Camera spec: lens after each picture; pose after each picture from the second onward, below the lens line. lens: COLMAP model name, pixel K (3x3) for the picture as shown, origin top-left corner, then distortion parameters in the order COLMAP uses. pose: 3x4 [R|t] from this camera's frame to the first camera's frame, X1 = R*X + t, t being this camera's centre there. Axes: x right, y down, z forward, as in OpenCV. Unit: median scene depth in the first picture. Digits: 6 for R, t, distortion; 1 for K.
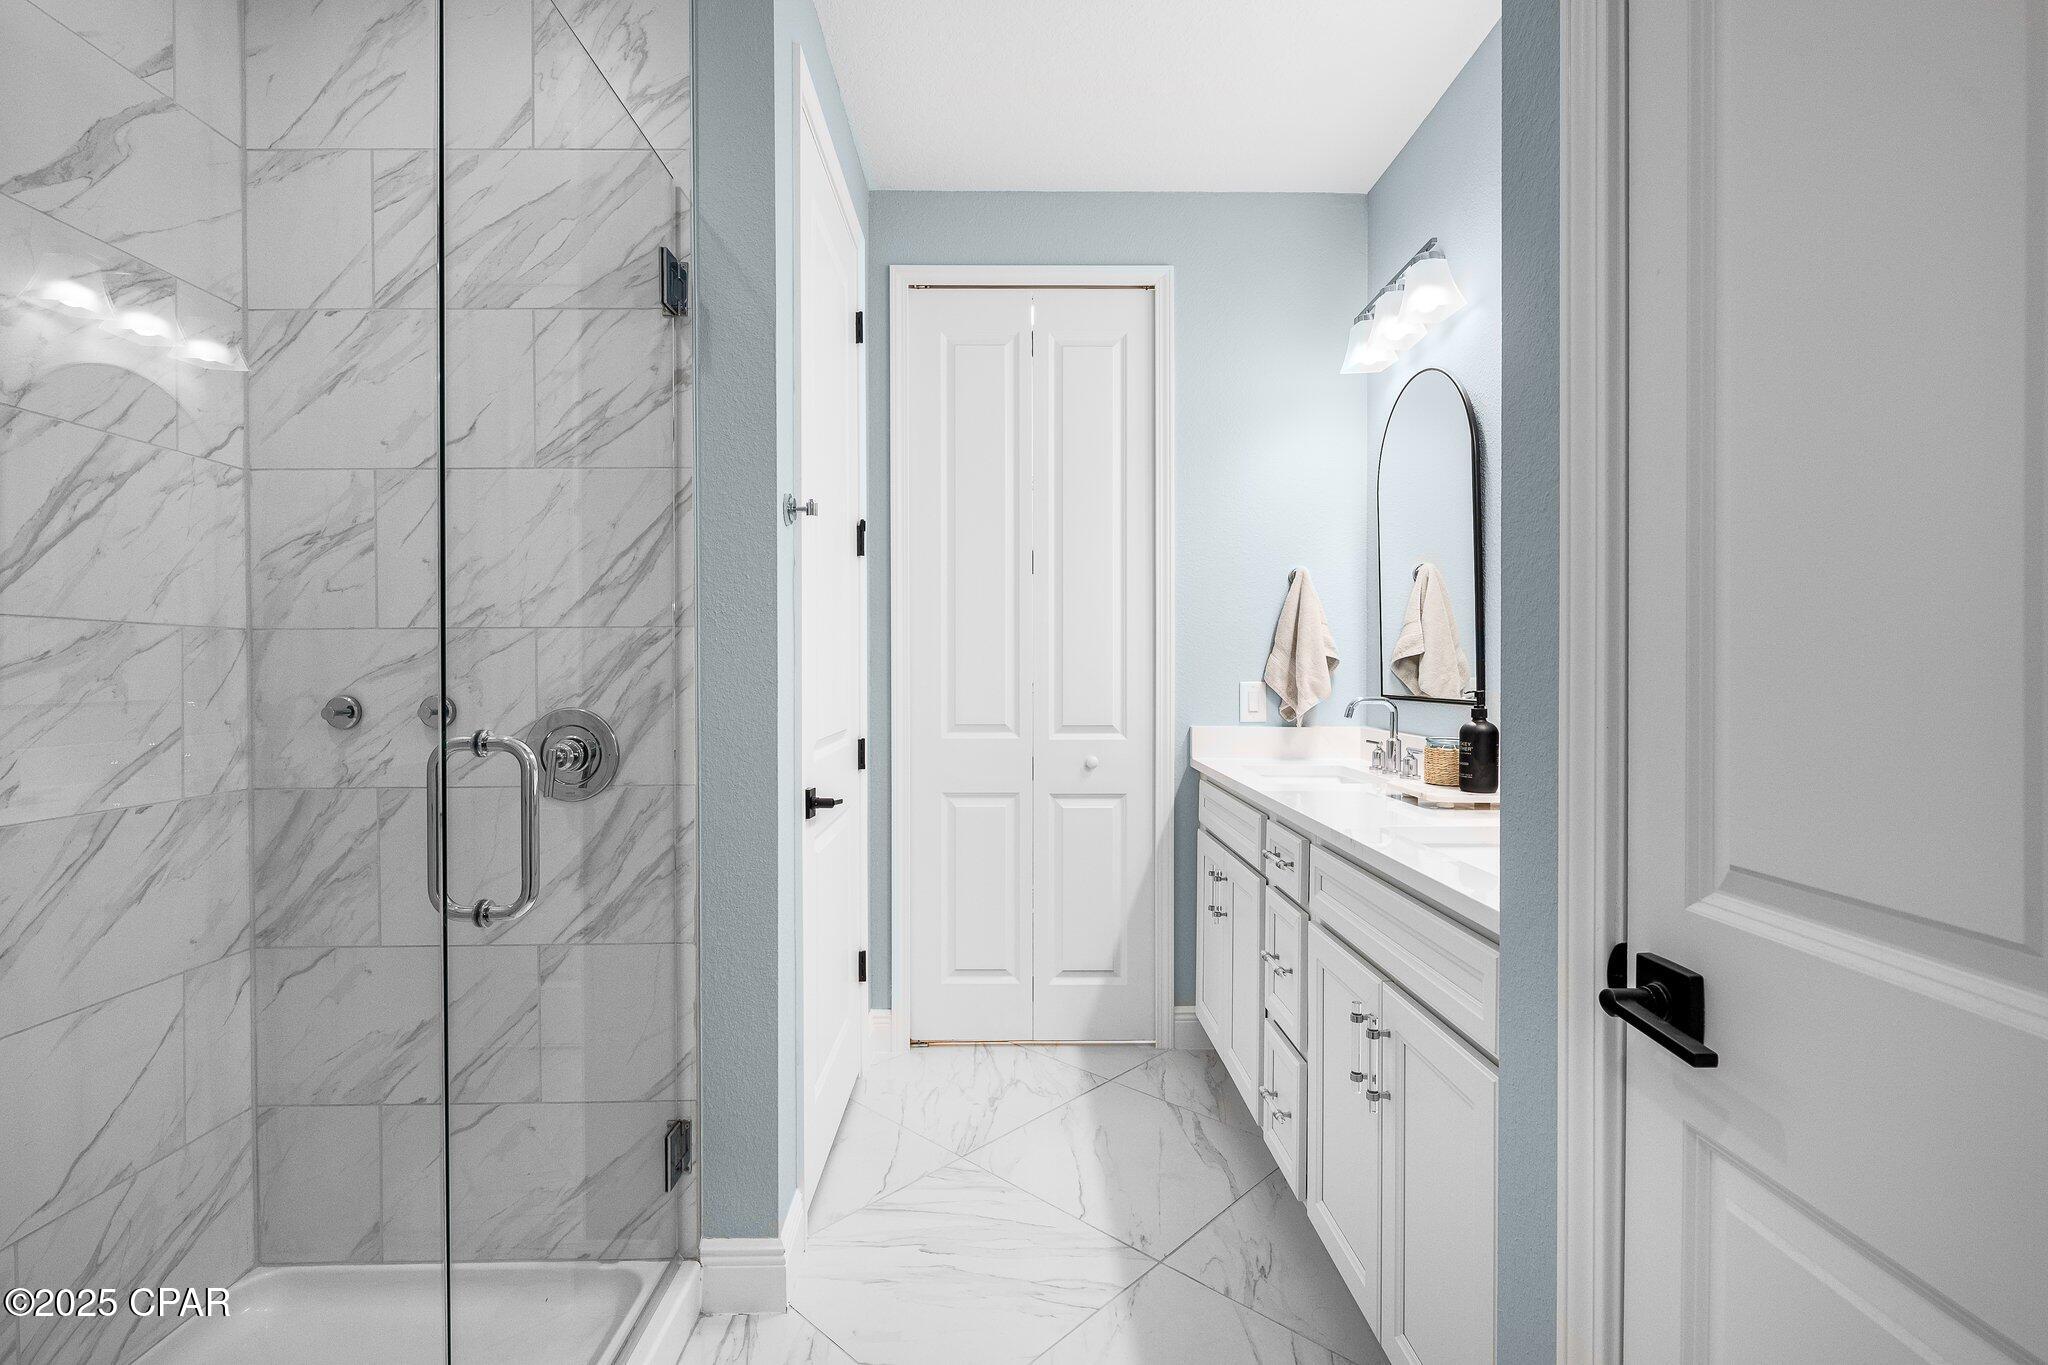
lens RADIAL K [[933.4, 0, 1025.2], [0, 933.4, 677.5], [0, 0, 1]] dist [-0.000917, -0.001138]
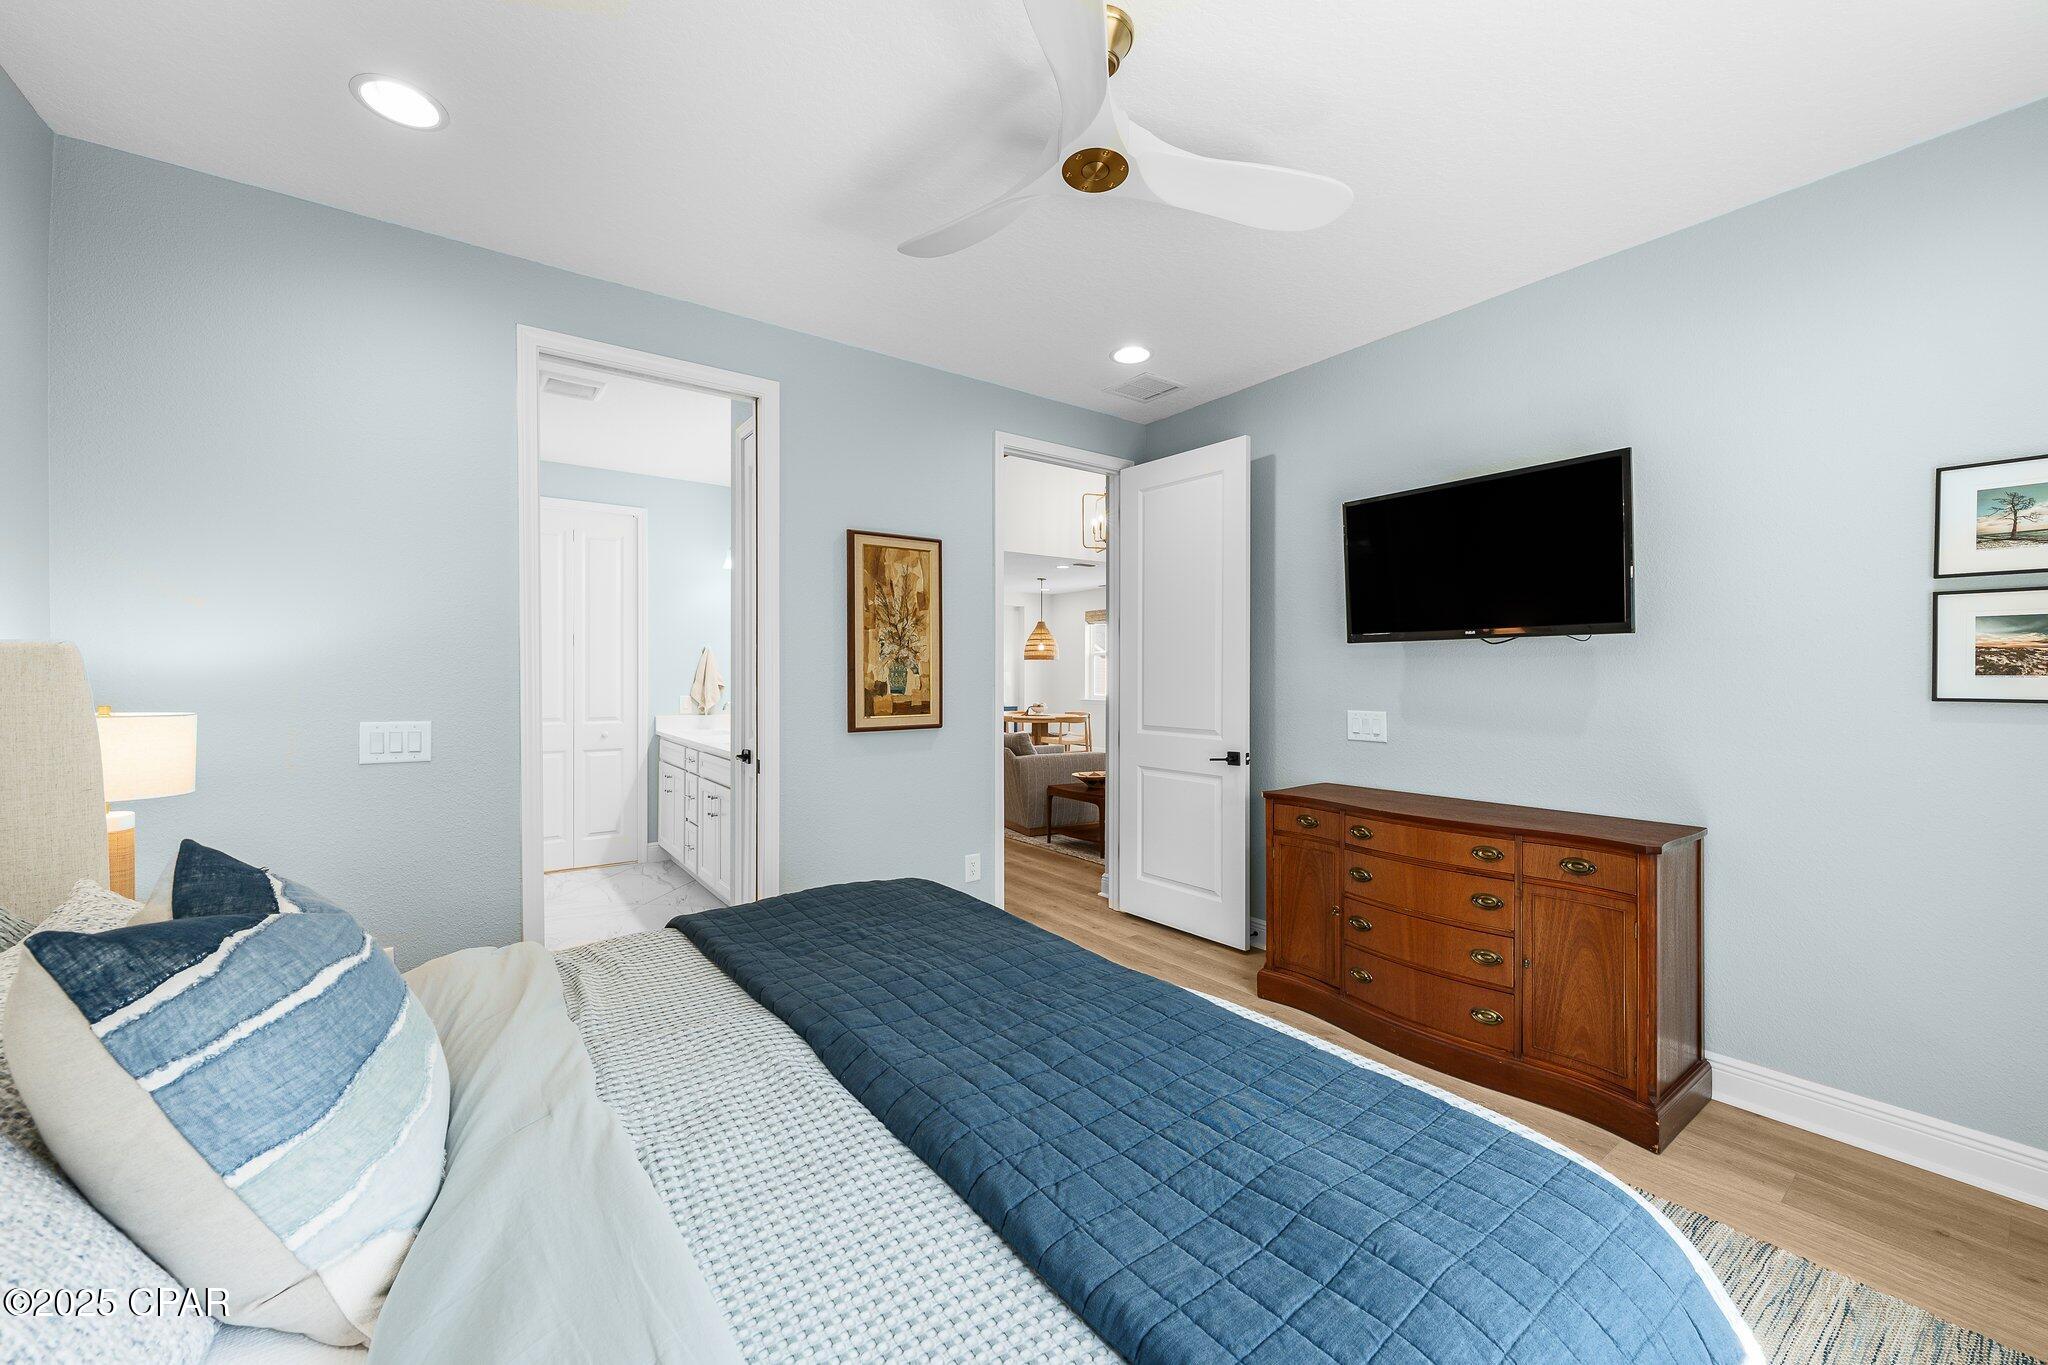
lens RADIAL K [[791.4, 0, 1029.4], [0, 791.4, 673.8], [0, 0, 1]] dist [0.001395, -0.000509]
pose [[0.815166, 0.001727, 0.579224, -0.199614], [0.000565, 0.999993, -0.003777, -0.042932], [-0.579227, 0.003406, 0.815159, -1.108101]]
